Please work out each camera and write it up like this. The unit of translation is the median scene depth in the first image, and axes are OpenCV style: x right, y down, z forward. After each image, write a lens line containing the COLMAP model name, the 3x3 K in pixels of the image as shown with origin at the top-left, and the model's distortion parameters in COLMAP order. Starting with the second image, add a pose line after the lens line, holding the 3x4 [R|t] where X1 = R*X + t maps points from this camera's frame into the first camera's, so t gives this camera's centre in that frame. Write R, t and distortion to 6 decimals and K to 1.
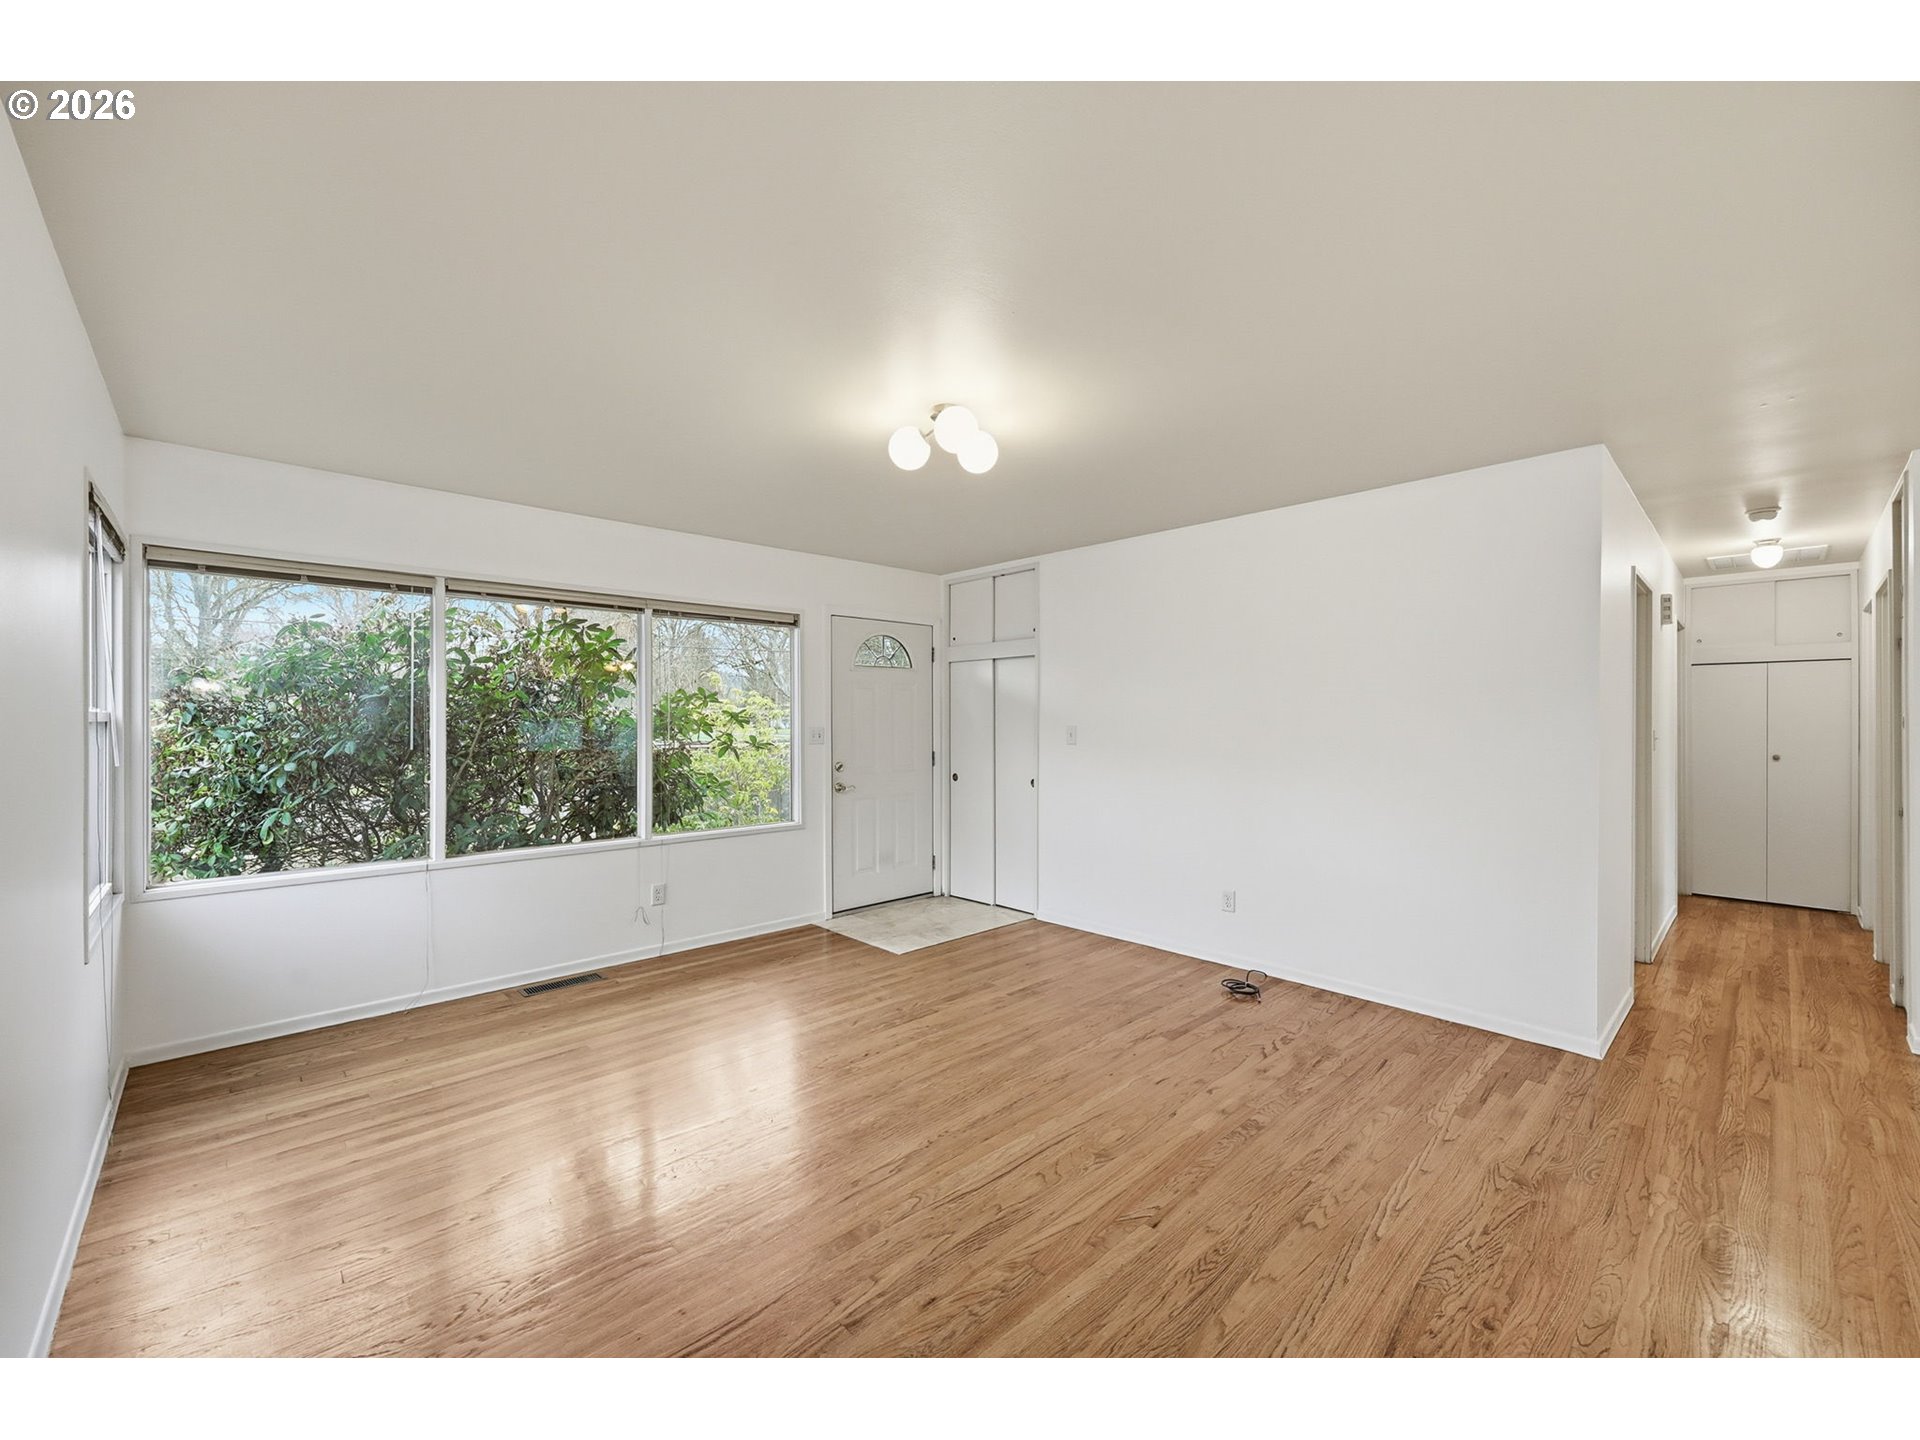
lens RADIAL K [[774.3, 0, 965.3], [0, 774.3, 718.1], [0, 0, 1]] dist [-0.001141, -0.000248]
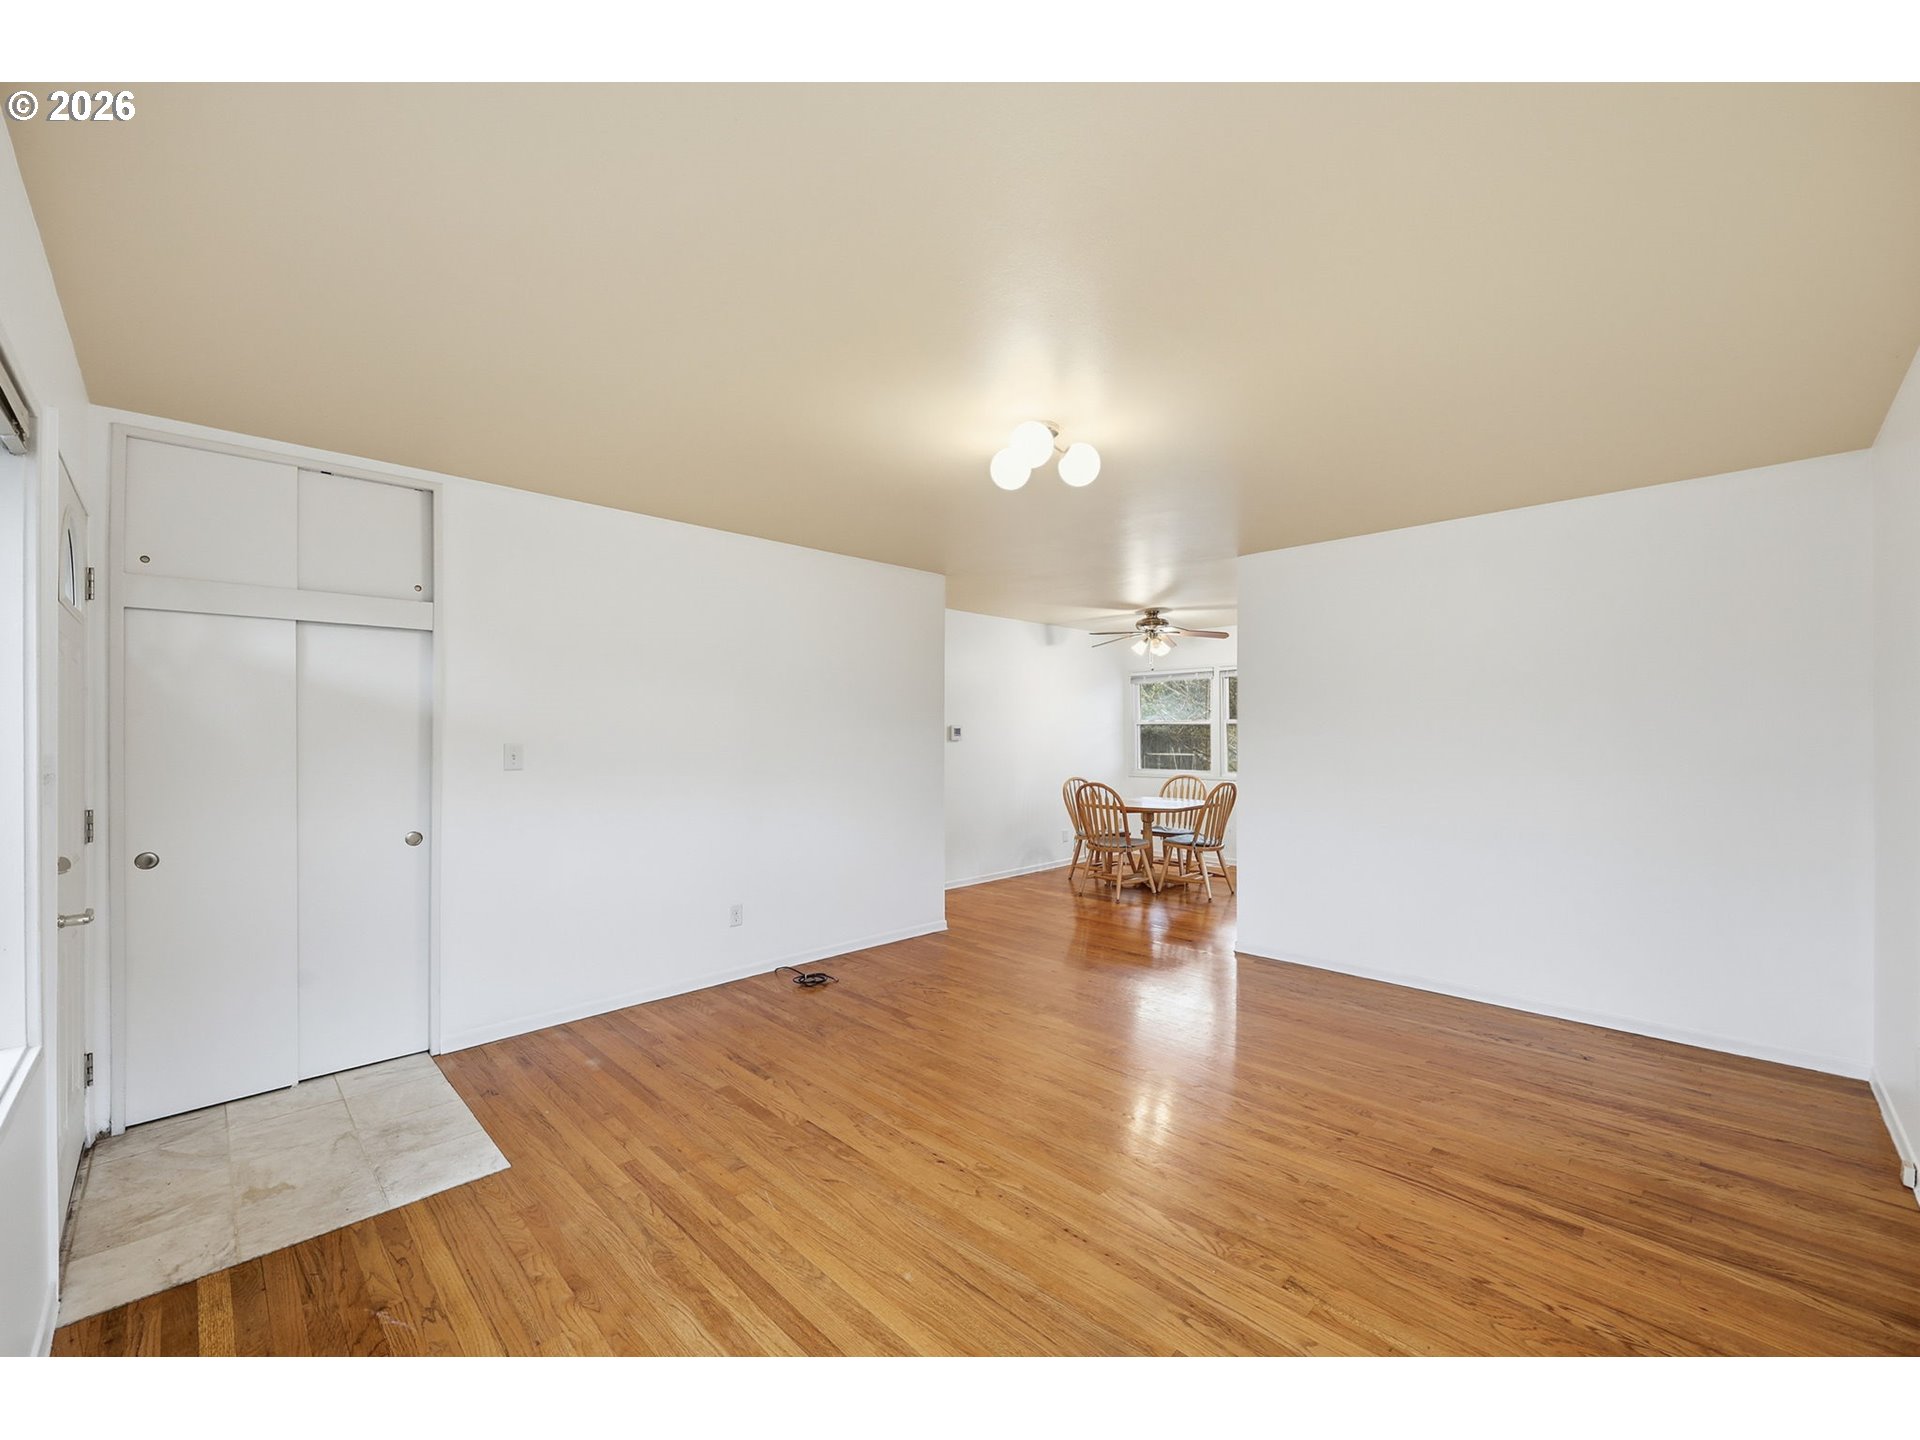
lens RADIAL K [[780.6, 0, 960.3], [0, 780.6, 724.0], [0, 0, 1]] dist [-0.001132, 0.000029]
pose [[-0.021703, 0.013181, 0.999678, -0.576336], [0.001531, 0.999912, -0.013150, 0.003009], [-0.999763, 0.001245, -0.021722, 0.624704]]
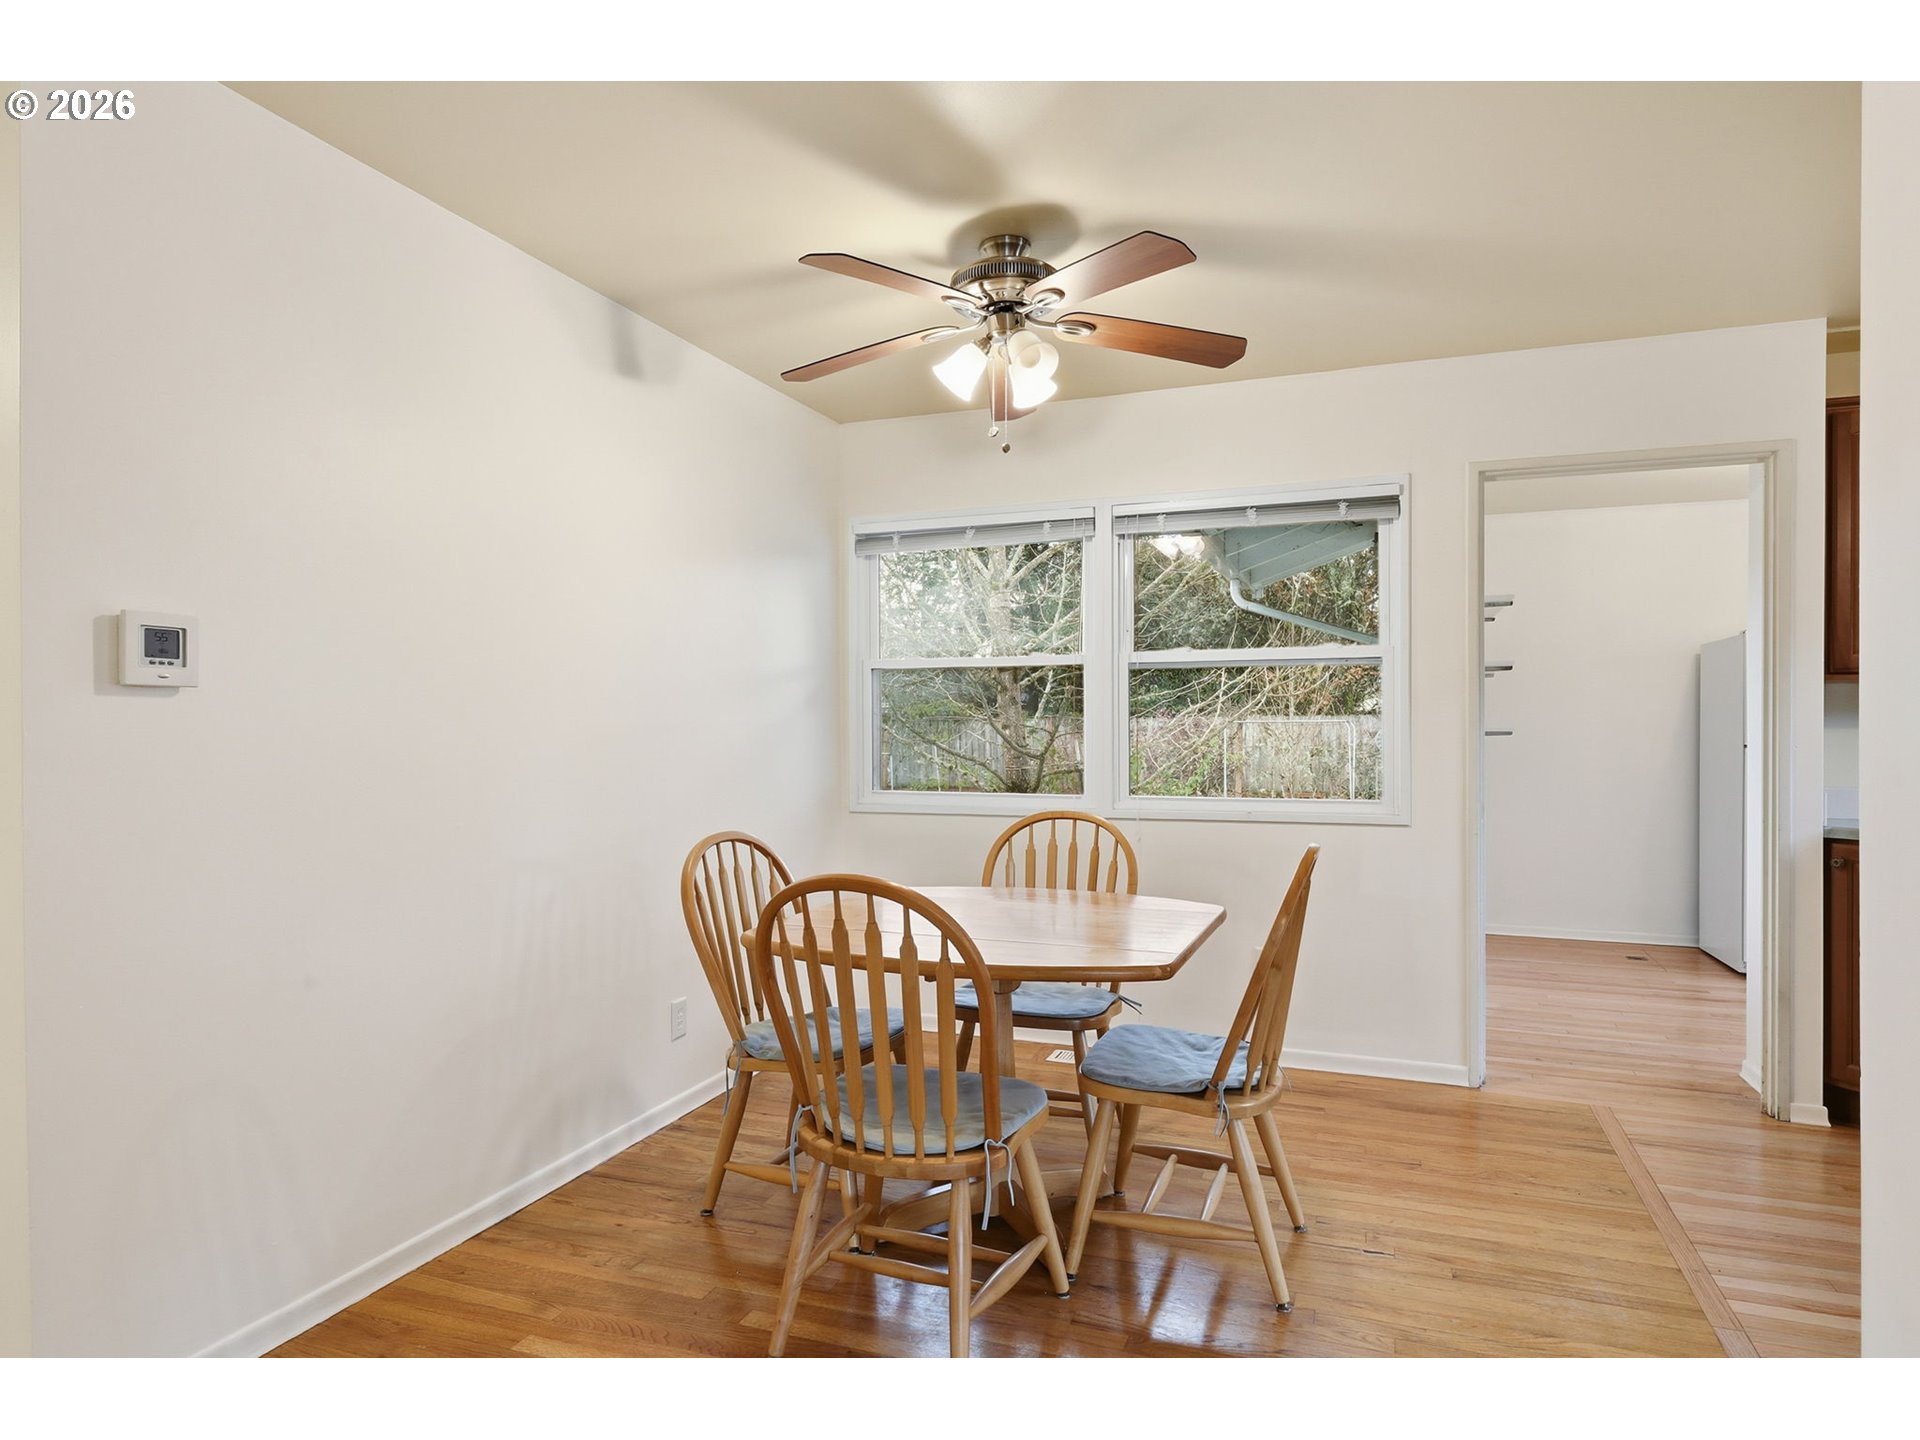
lens RADIAL K [[1108.5, 0, 961.9], [0, 1108.5, 727.3], [0, 0, 1]] dist [-0.001536, 0.000916]
pose [[-0.427038, 0.000609, 0.904233, 0.320867], [0.005301, 0.999984, 0.001830, 0.028649], [-0.904218, 0.005574, -0.427035, 0.510780]]
